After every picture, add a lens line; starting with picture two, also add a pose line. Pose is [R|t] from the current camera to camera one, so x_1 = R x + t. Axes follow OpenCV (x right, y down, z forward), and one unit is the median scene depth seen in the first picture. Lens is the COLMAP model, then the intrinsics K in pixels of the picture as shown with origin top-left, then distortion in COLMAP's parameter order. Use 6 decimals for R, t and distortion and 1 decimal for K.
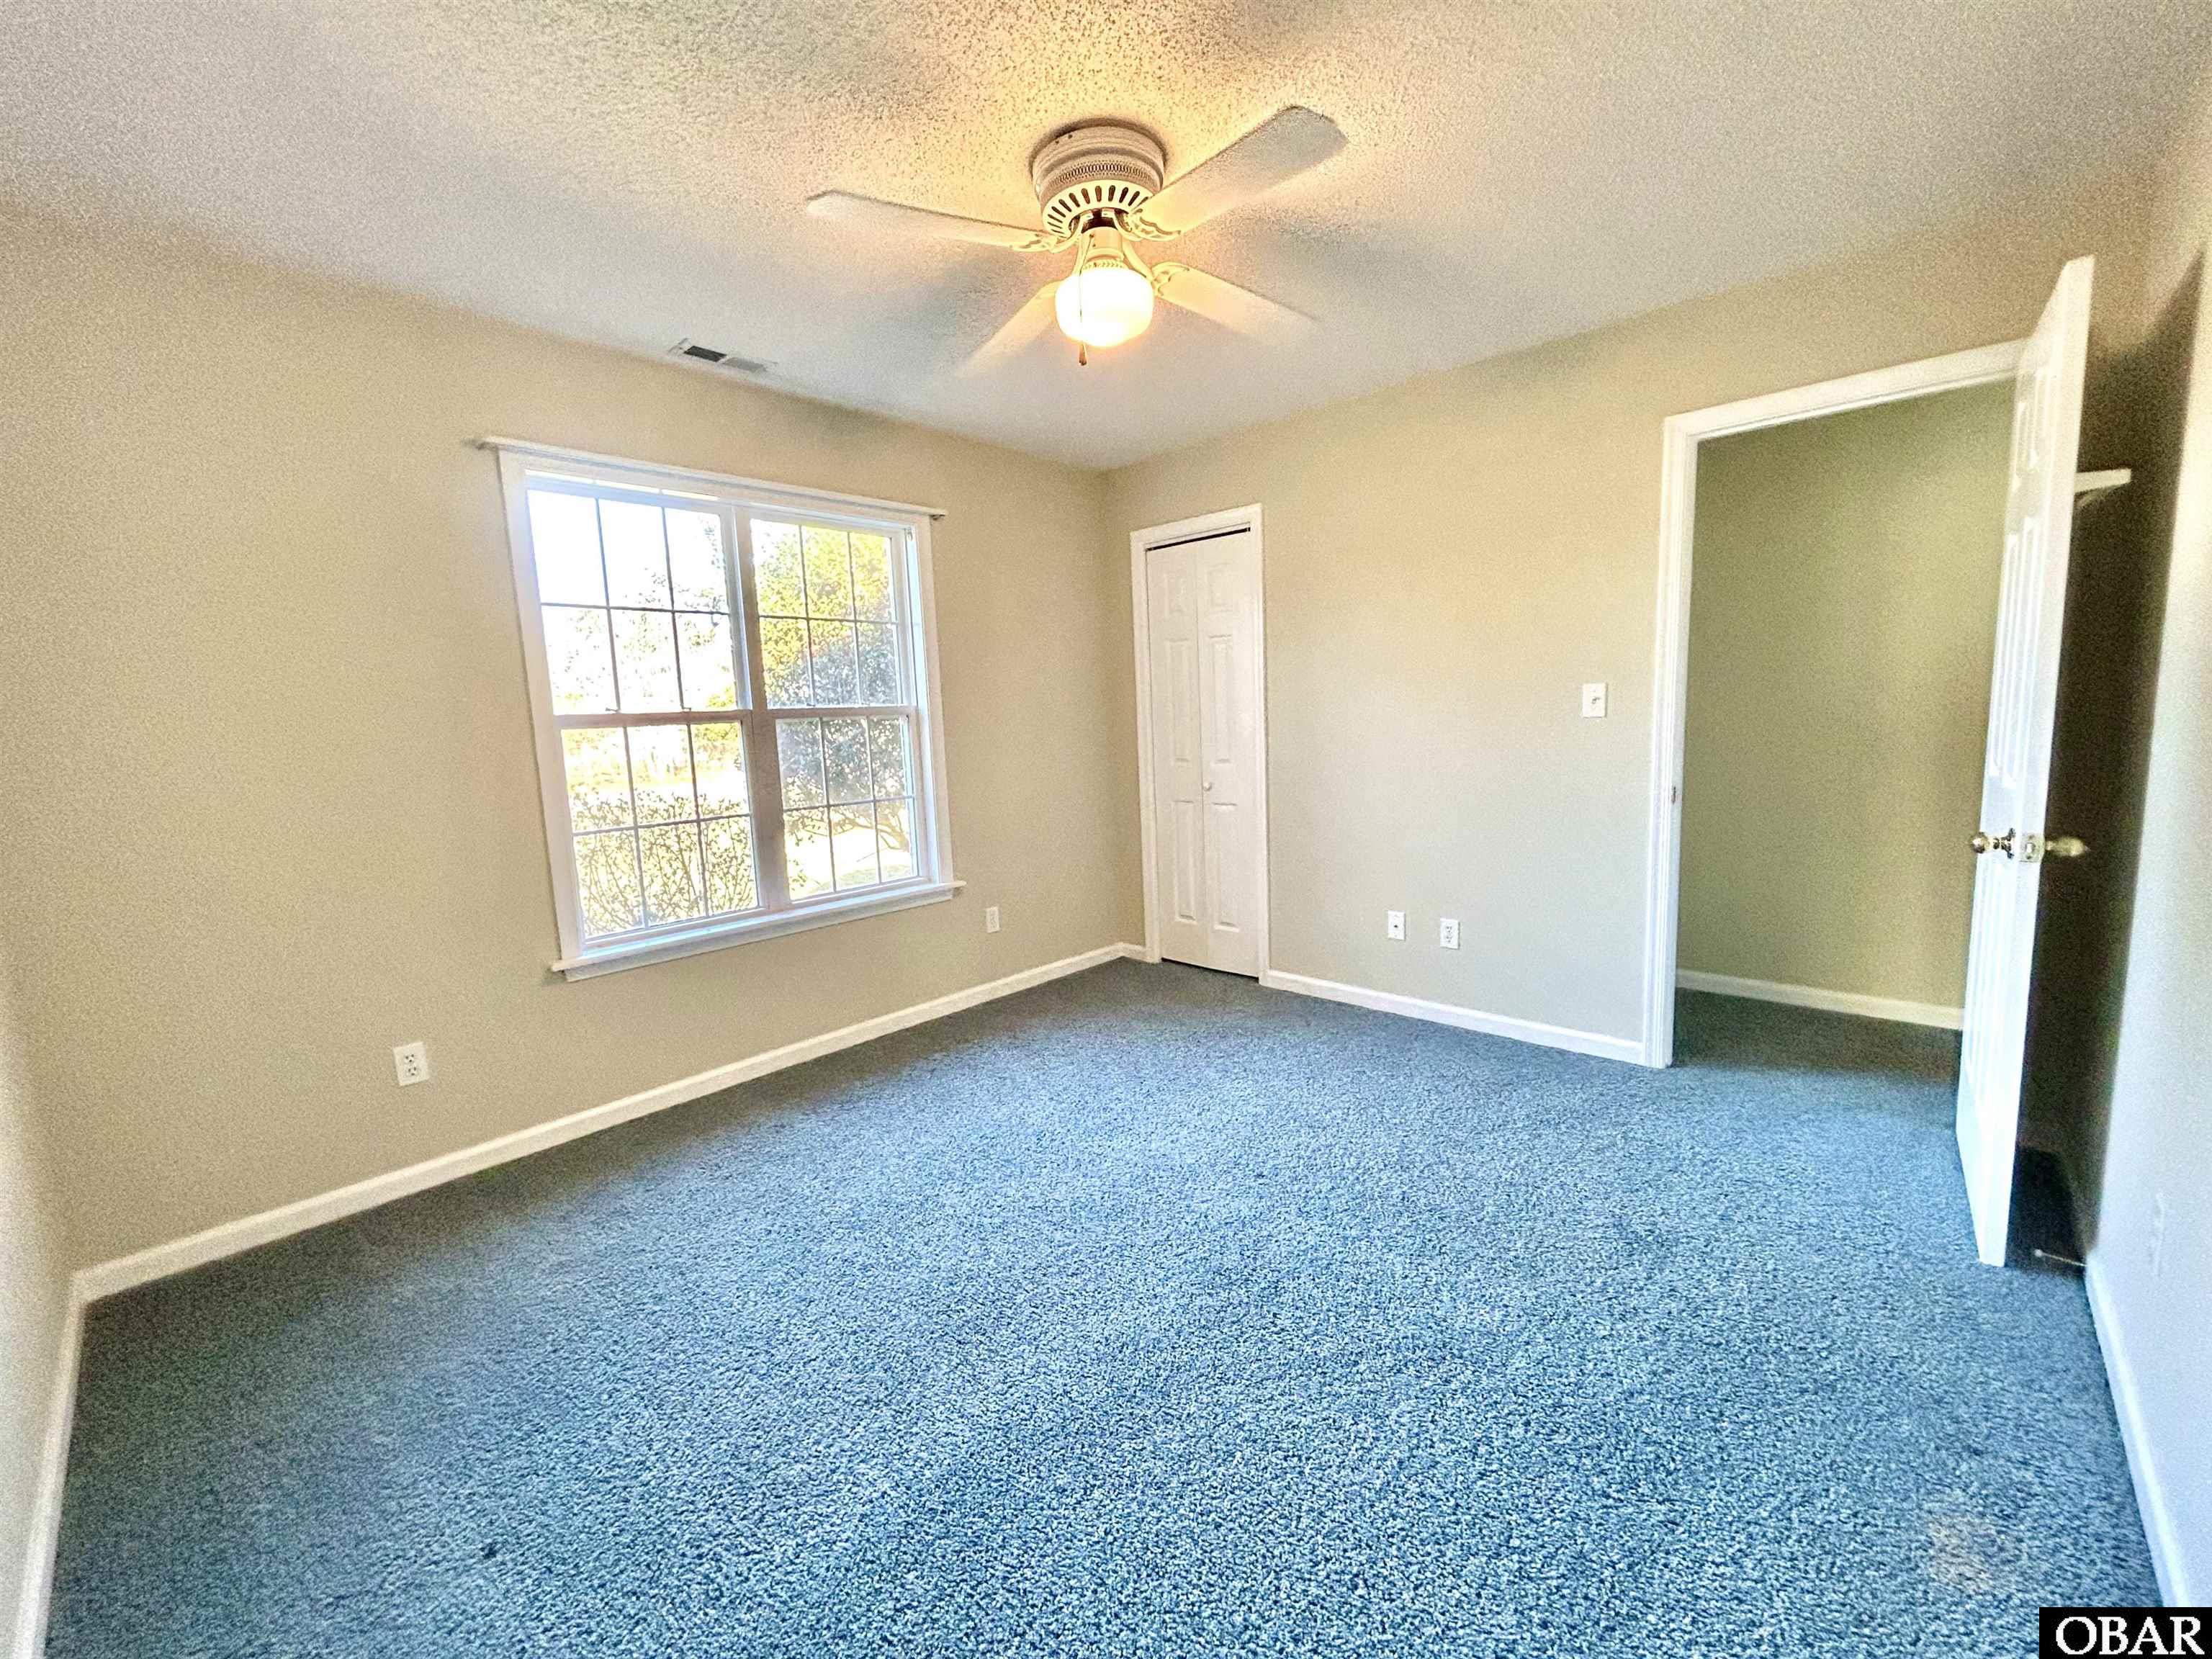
lens RADIAL K [[887.9, 0, 1106.0], [0, 887.9, 843.5], [0, 0, 1]] dist [0.000312, 0.000014]
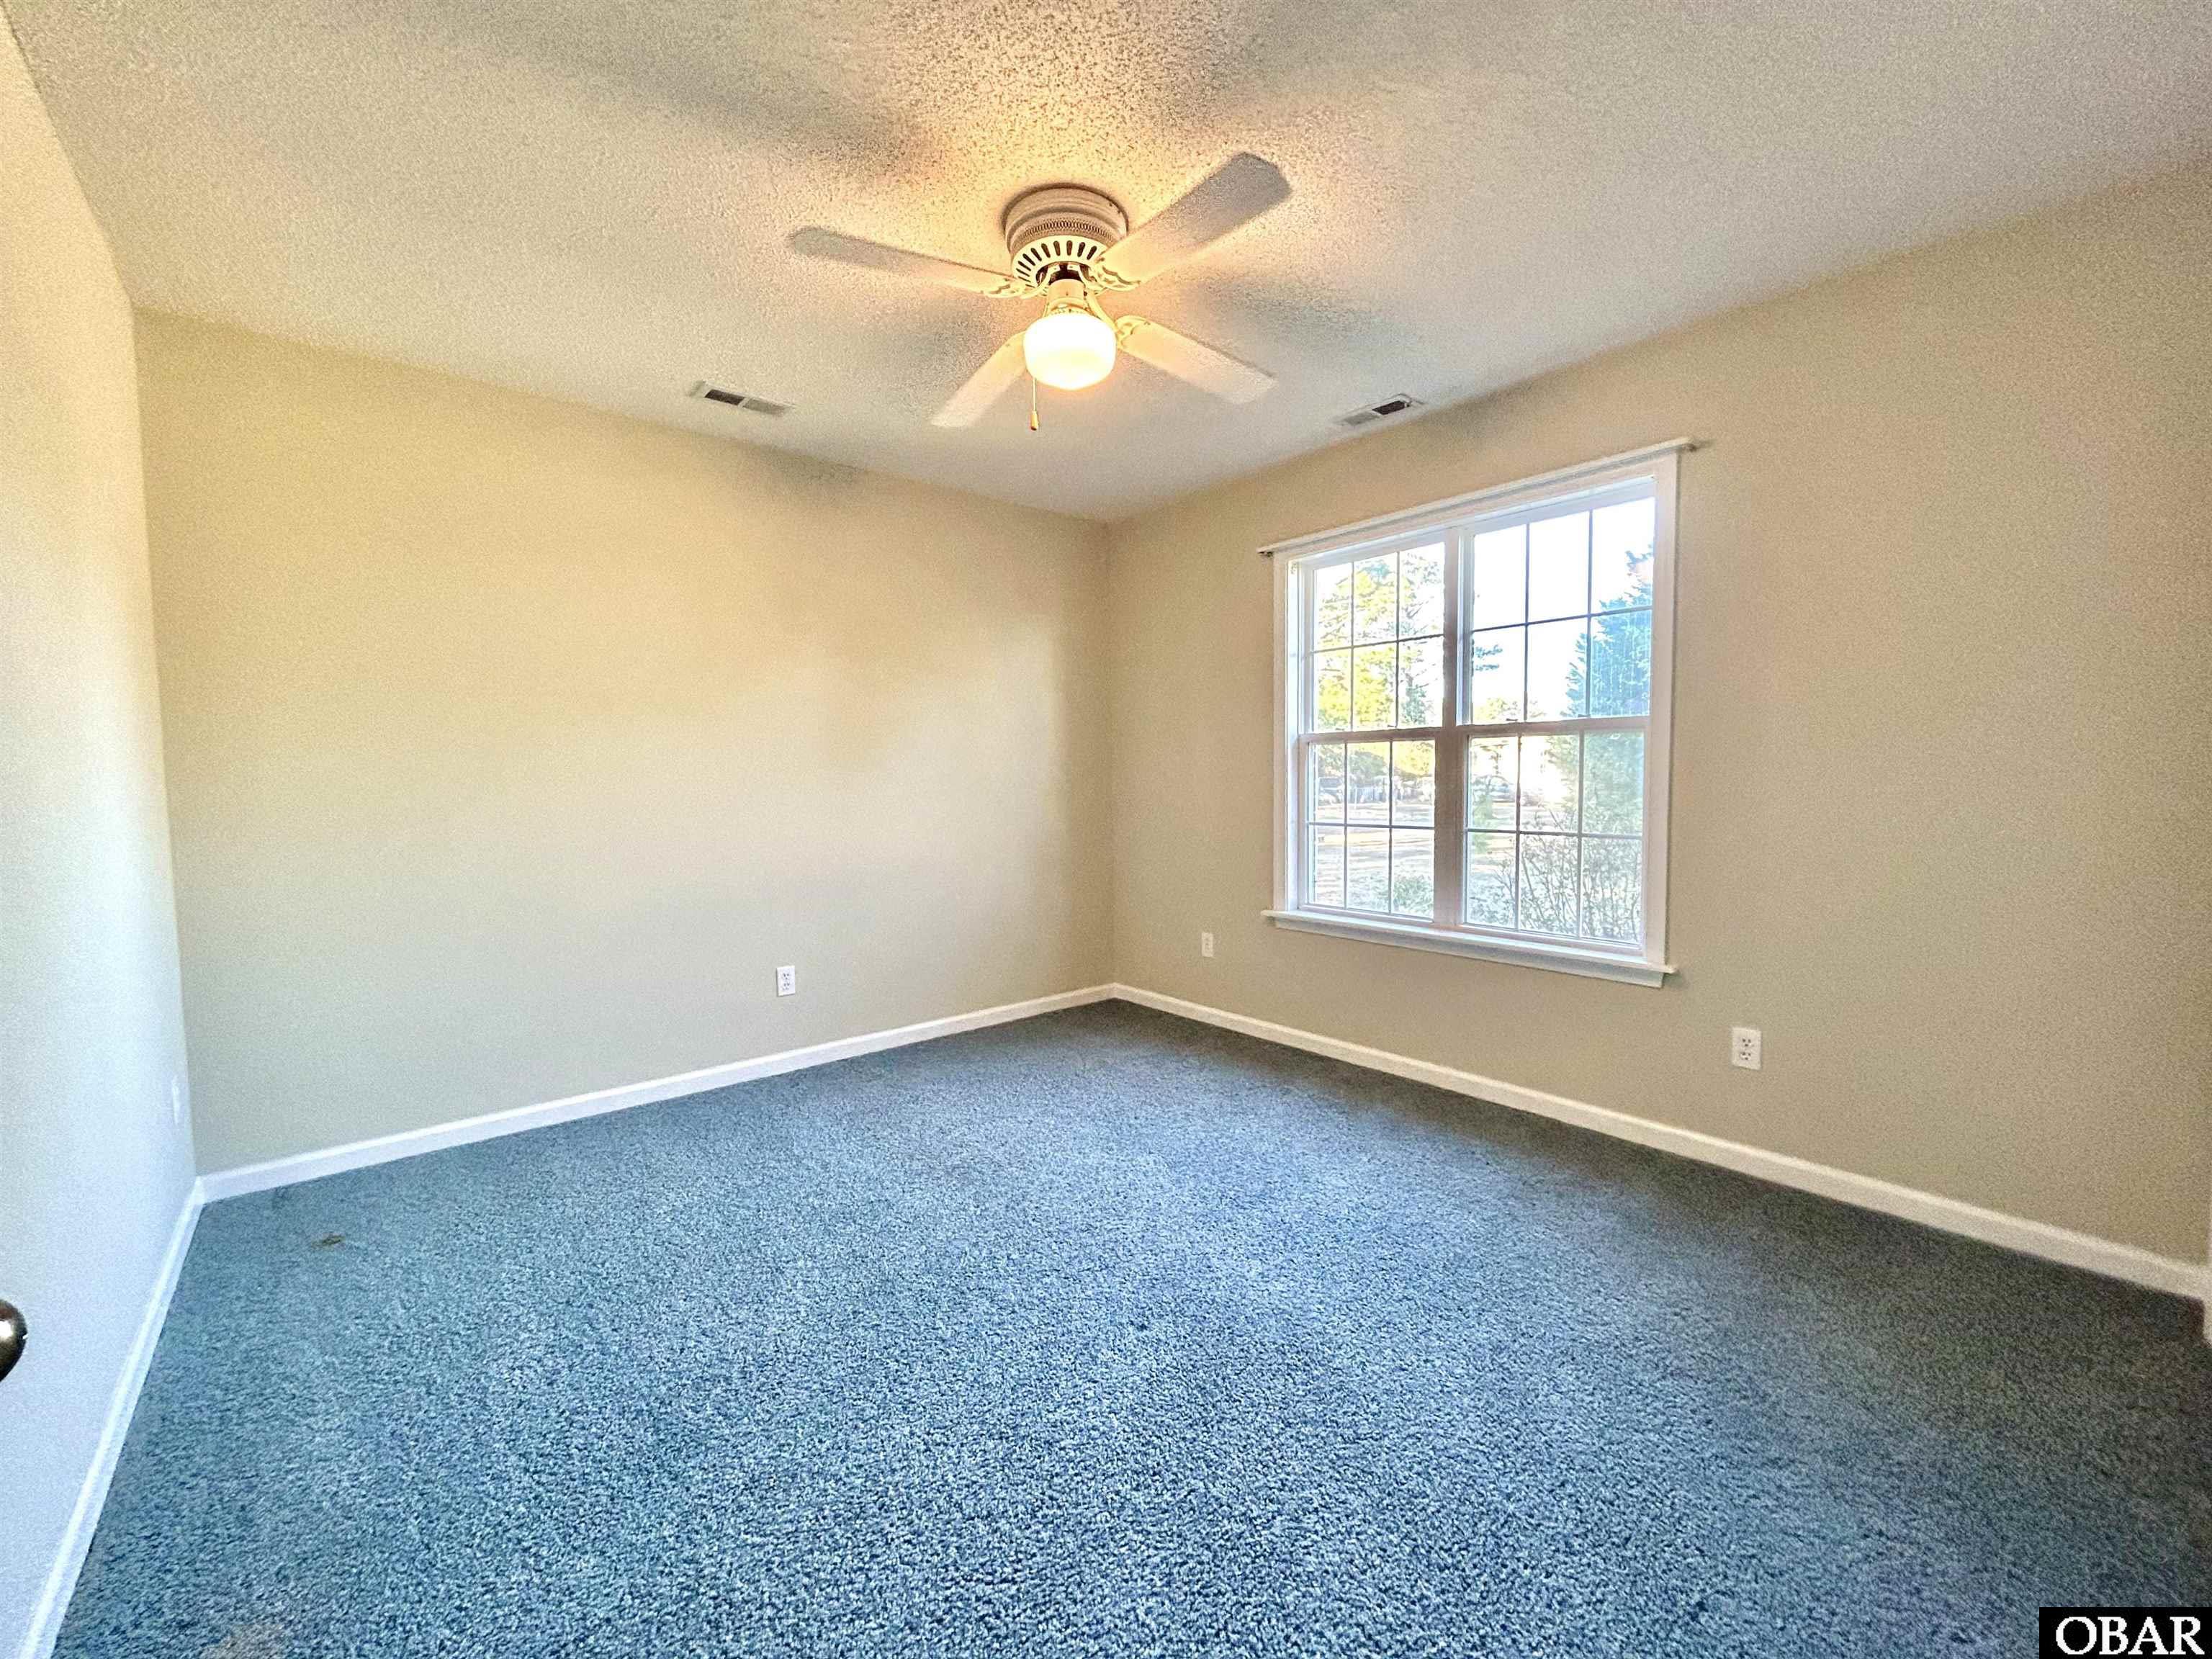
lens RADIAL K [[887.8, 0, 1106.0], [0, 887.8, 829.5], [0, 0, 1]] dist [0.000060, 0.000018]
pose [[-0.109457, 0.117199, -0.987058, 0.723894], [-0.110504, 0.985434, 0.129261, -0.135210], [0.987830, 0.123222, -0.094912, 0.798372]]
